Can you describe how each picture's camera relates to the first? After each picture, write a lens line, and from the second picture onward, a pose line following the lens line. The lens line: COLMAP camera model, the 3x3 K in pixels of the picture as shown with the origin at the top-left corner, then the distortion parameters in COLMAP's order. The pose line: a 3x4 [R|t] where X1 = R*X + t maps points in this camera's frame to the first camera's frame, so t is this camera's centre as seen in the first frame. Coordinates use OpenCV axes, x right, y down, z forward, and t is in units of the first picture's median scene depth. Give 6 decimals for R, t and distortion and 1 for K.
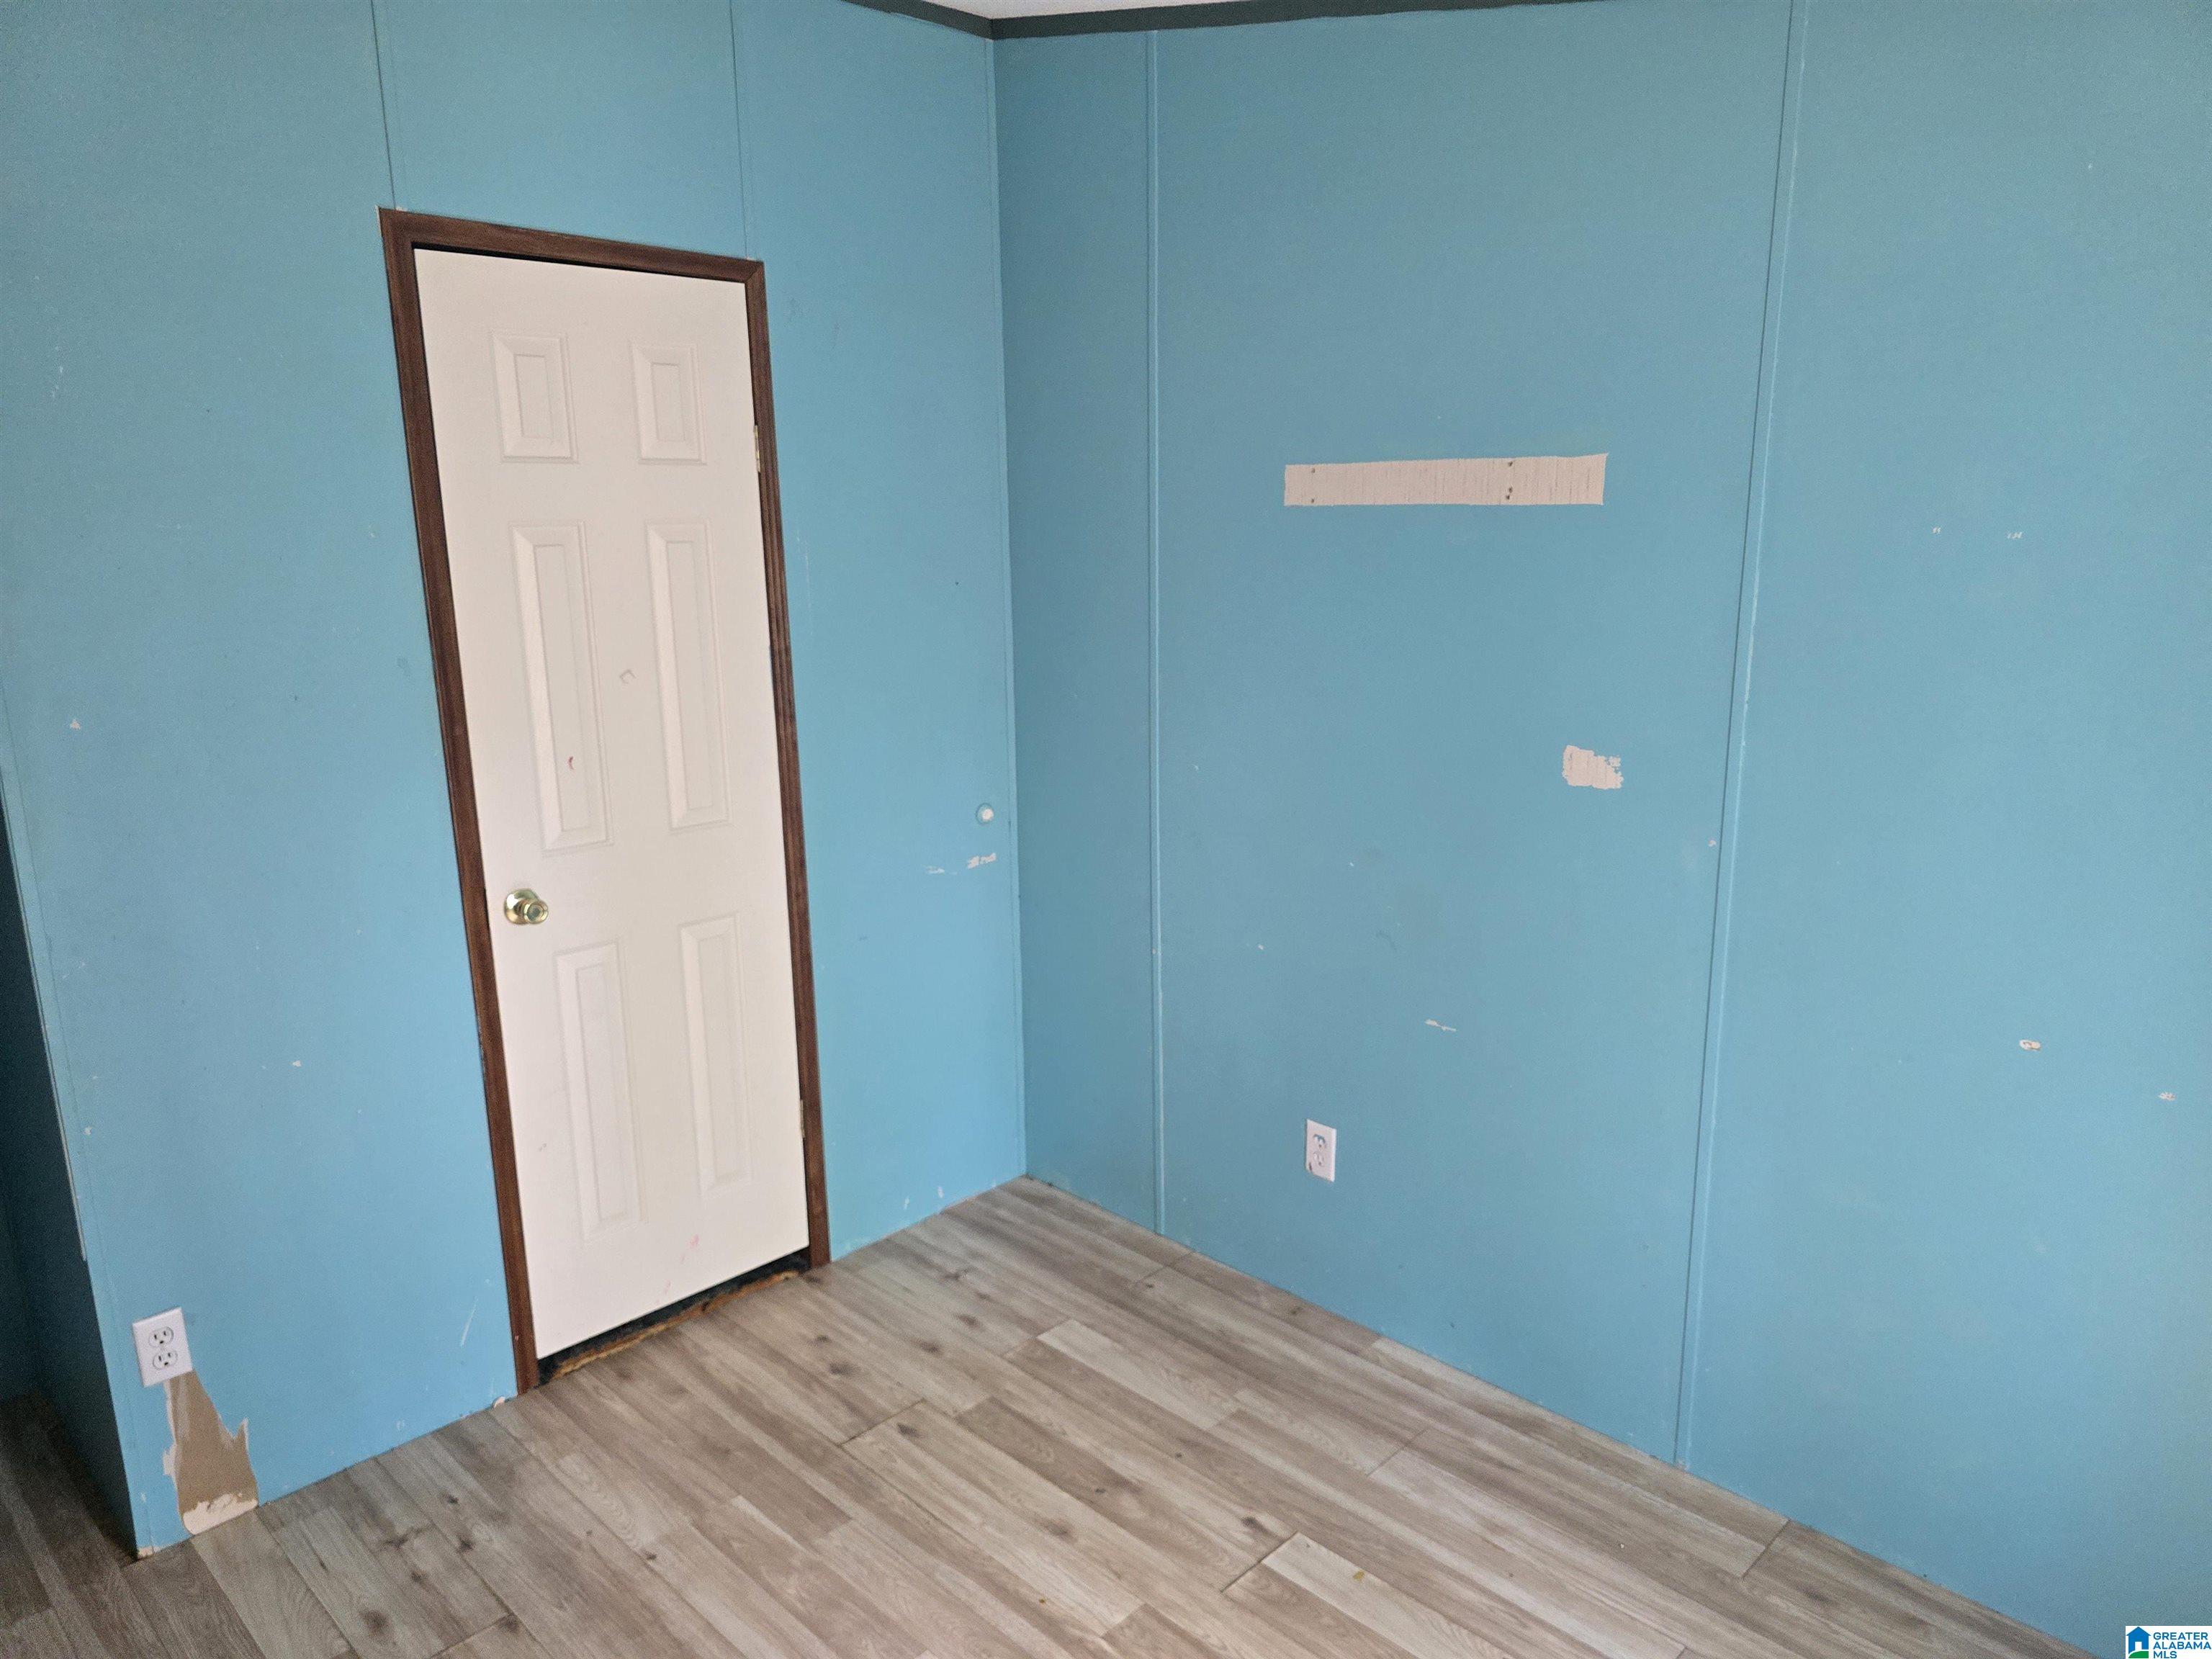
lens RADIAL K [[1486.9, 0, 1120.7], [0, 1486.9, 837.8], [0, 0, 1]] dist [0.063581, -0.057435]
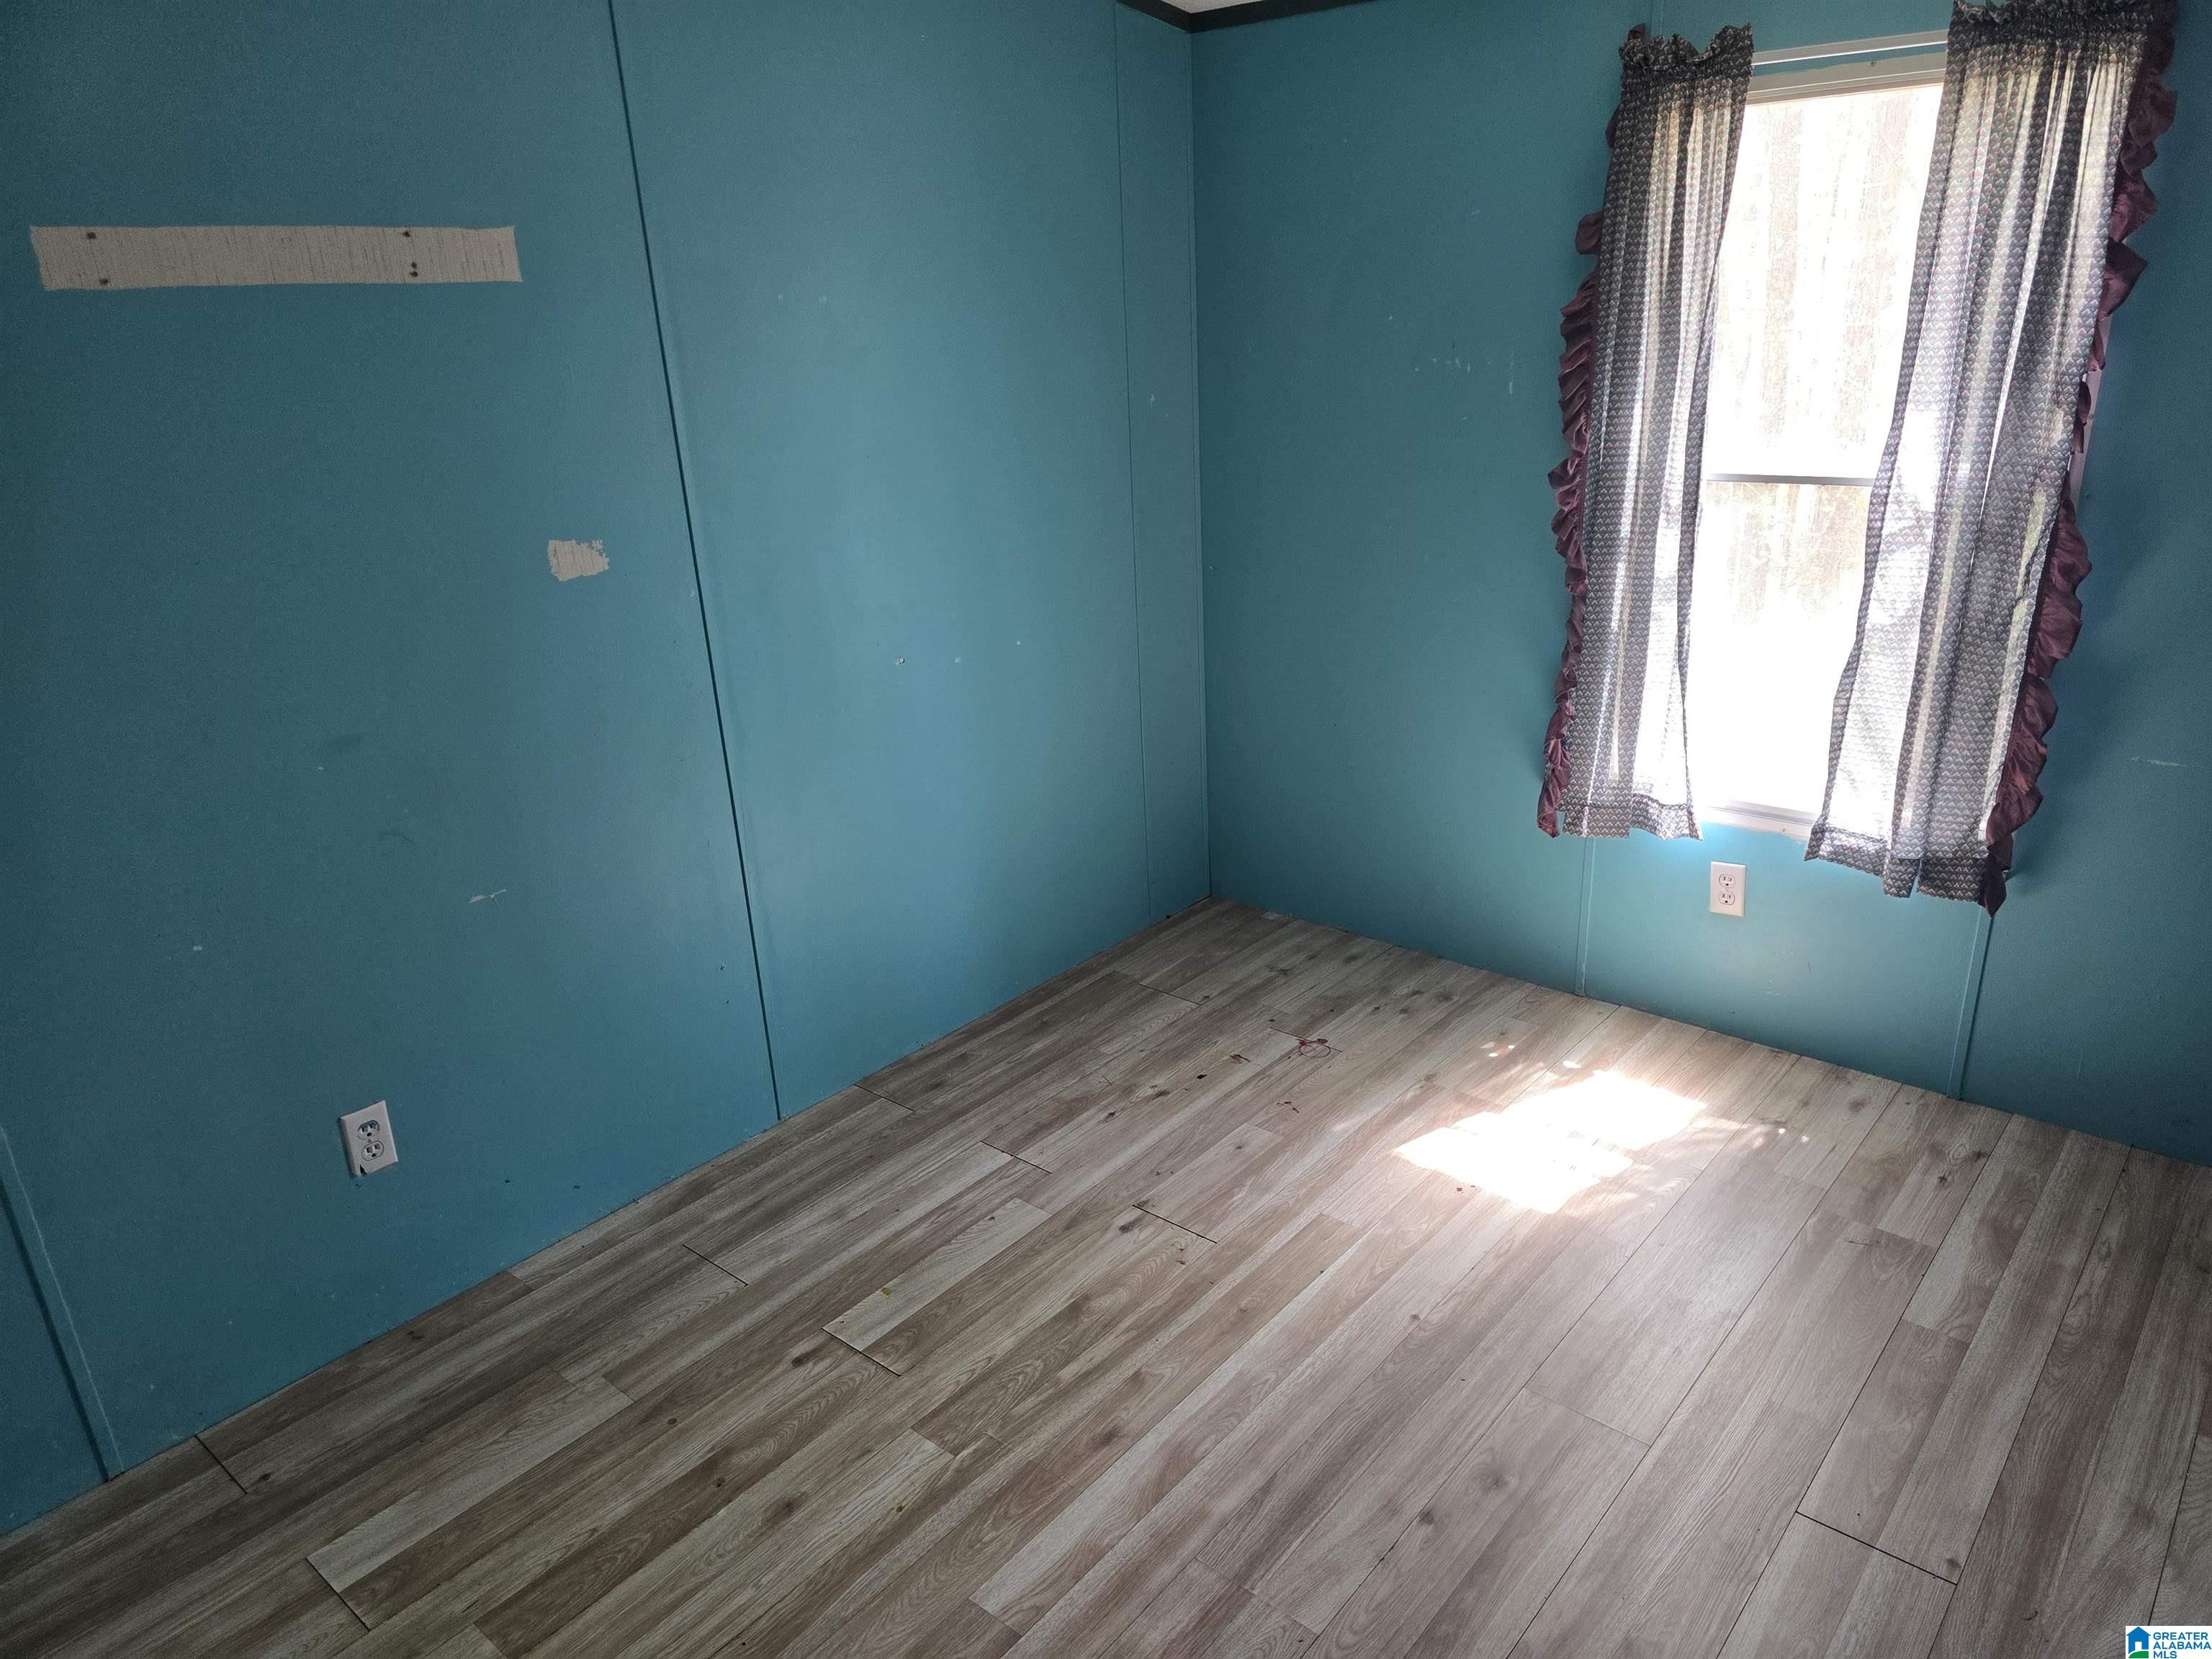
lens RADIAL K [[1486.9, 0, 1120.7], [0, 1486.9, 837.8], [0, 0, 1]] dist [0.063581, -0.057435]
pose [[-0.071666, -0.333175, 0.940137, -0.707488], [0.258889, 0.904044, 0.340119, -0.122863], [-0.963245, 0.267766, 0.021465, 0.670704]]
